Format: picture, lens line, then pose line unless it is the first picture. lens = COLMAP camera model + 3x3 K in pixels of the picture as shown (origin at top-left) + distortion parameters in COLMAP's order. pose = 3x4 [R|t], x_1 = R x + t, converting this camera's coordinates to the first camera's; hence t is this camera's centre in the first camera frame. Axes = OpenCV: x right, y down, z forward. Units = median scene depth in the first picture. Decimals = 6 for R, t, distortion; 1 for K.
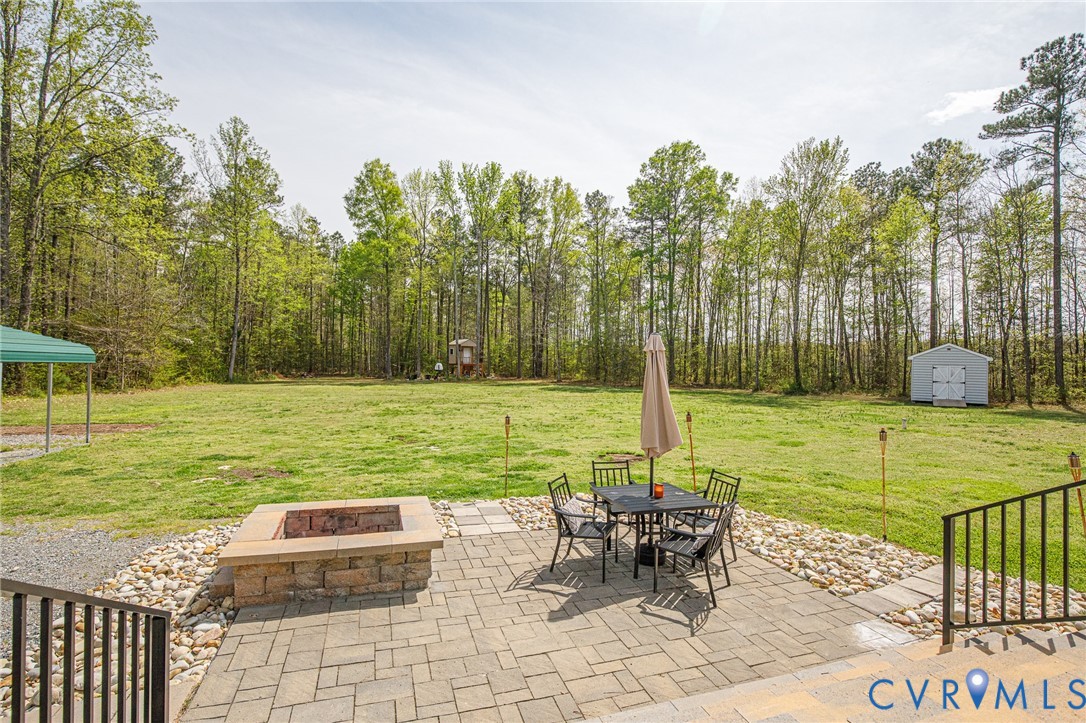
lens RADIAL K [[519.1, 0, 552.5], [0, 519.1, 350.5], [0, 0, 1]] dist [-0.042974, 0.012809]
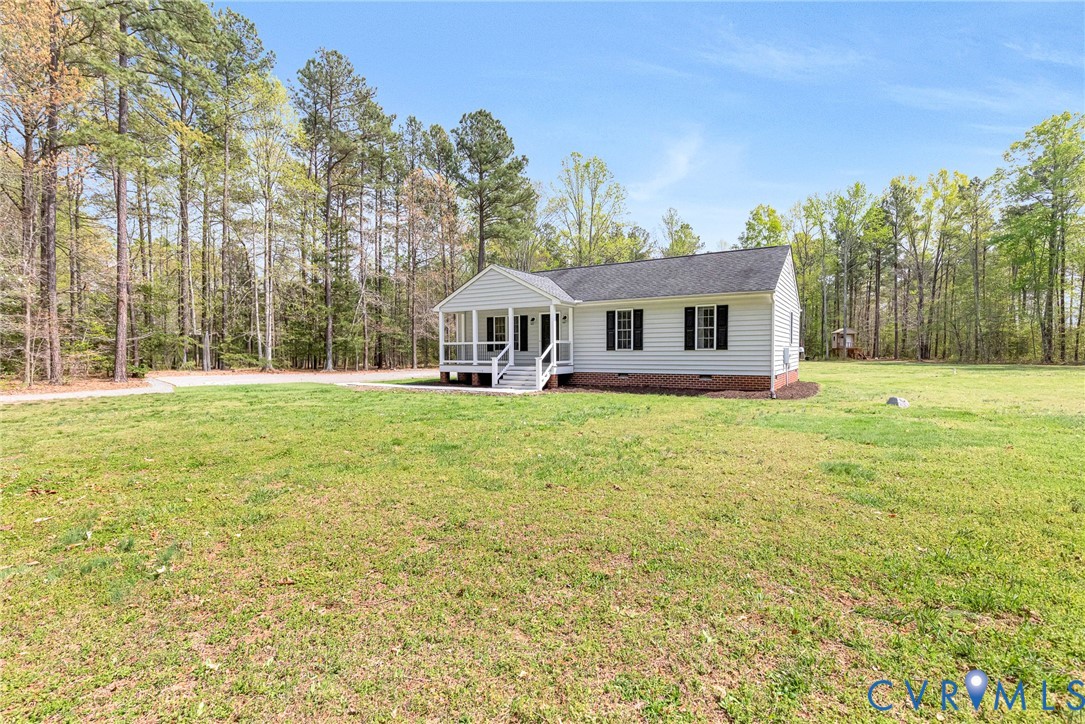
lens RADIAL K [[498.5, 0, 540.8], [0, 498.5, 358.8], [0, 0, 1]] dist [0.001814, -0.000048]
pose [[0.624861, -0.007208, -0.780703, 0.431160], [0.032110, 0.999349, 0.016473, 0.011578], [0.780076, -0.035362, 0.624685, -0.432284]]
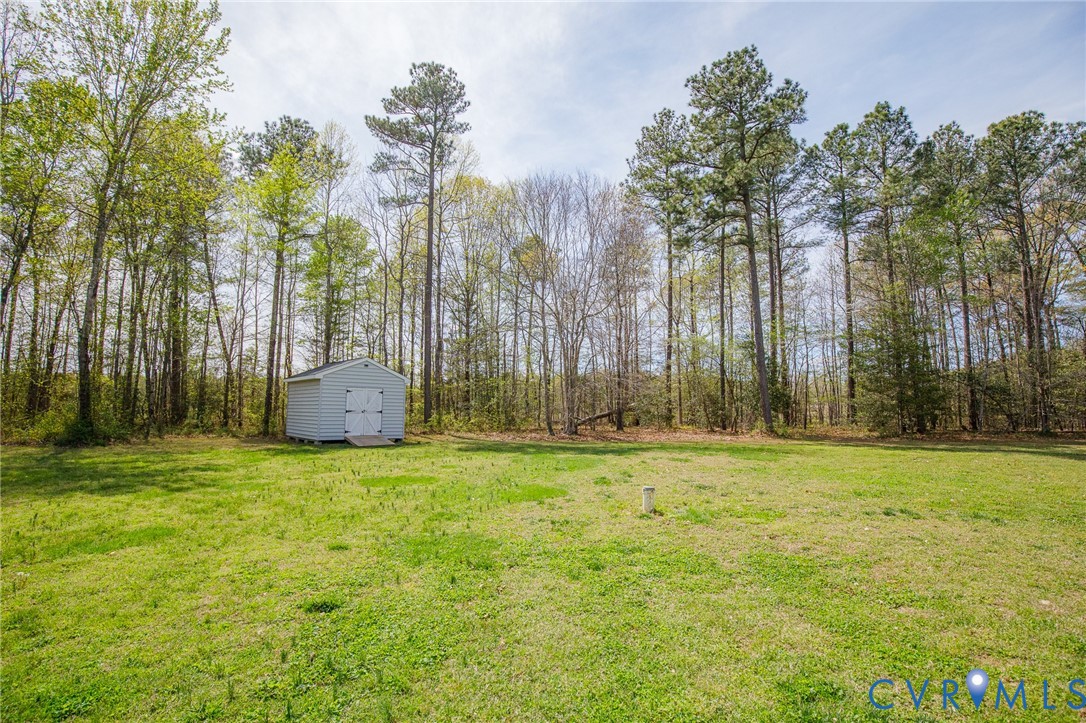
lens RADIAL K [[501.4, 0, 548.5], [0, 501.4, 367.4], [0, 0, 1]] dist [-0.035697, -0.000017]
pose [[0.235270, 0.068267, 0.969529, 0.102638], [-0.026751, 0.997607, -0.063752, 0.024879], [-0.971562, -0.010937, 0.236534, 0.380922]]
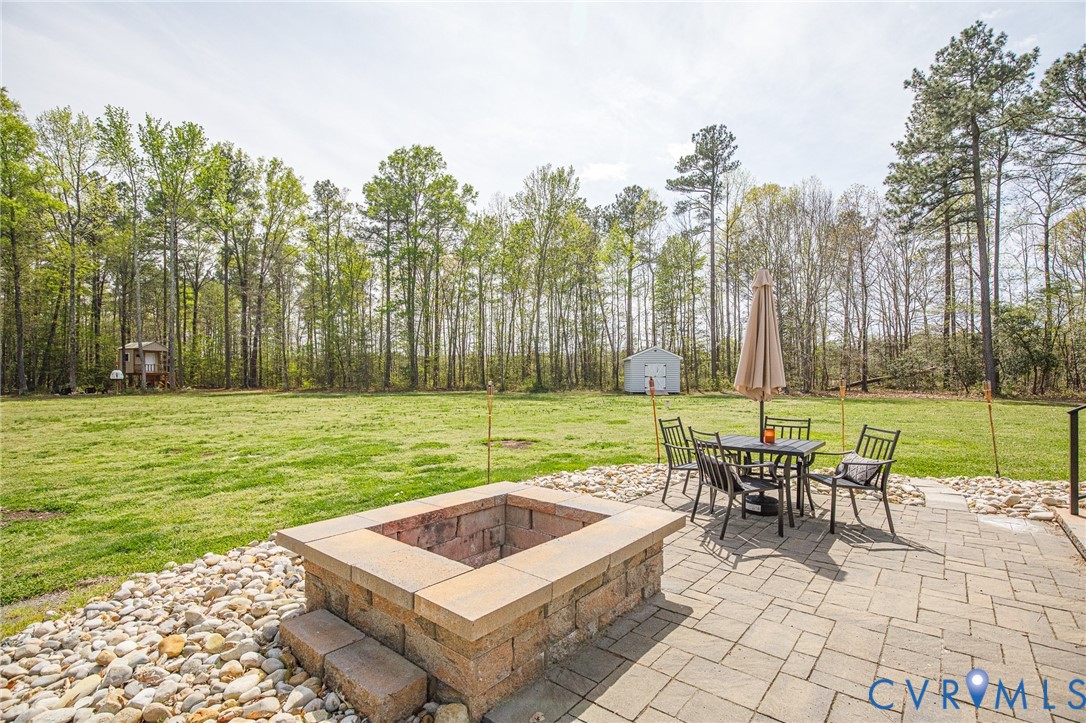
lens RADIAL K [[501.0, 0, 552.1], [0, 501.0, 373.2], [0, 0, 1]] dist [-0.023434, 0.000130]
pose [[0.845005, -0.016254, 0.534511, -0.071101], [0.004133, 0.999707, 0.023865, 0.015468], [-0.534743, -0.017957, 0.844824, 0.051395]]
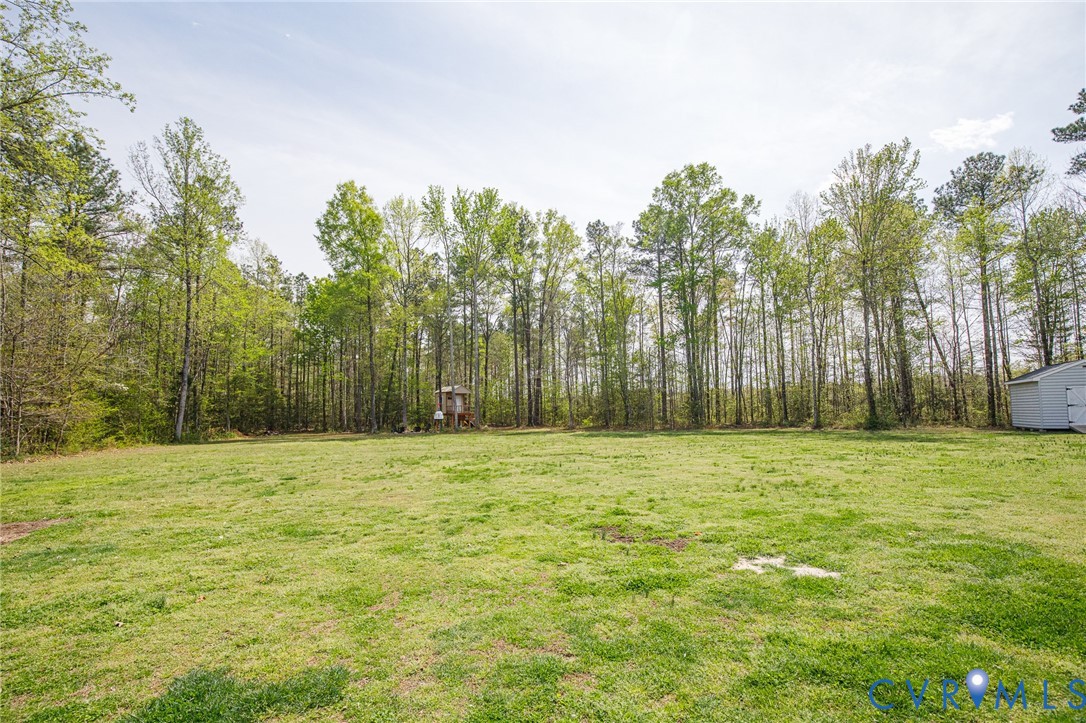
lens RADIAL K [[501.4, 0, 553.1], [0, 501.4, 376.4], [0, 0, 1]] dist [-0.036597, 0.007577]
pose [[0.994719, -0.027740, 0.098820, -0.124255], [0.032979, 0.998114, -0.051775, 0.018006], [-0.097197, 0.054760, 0.993758, 0.180575]]
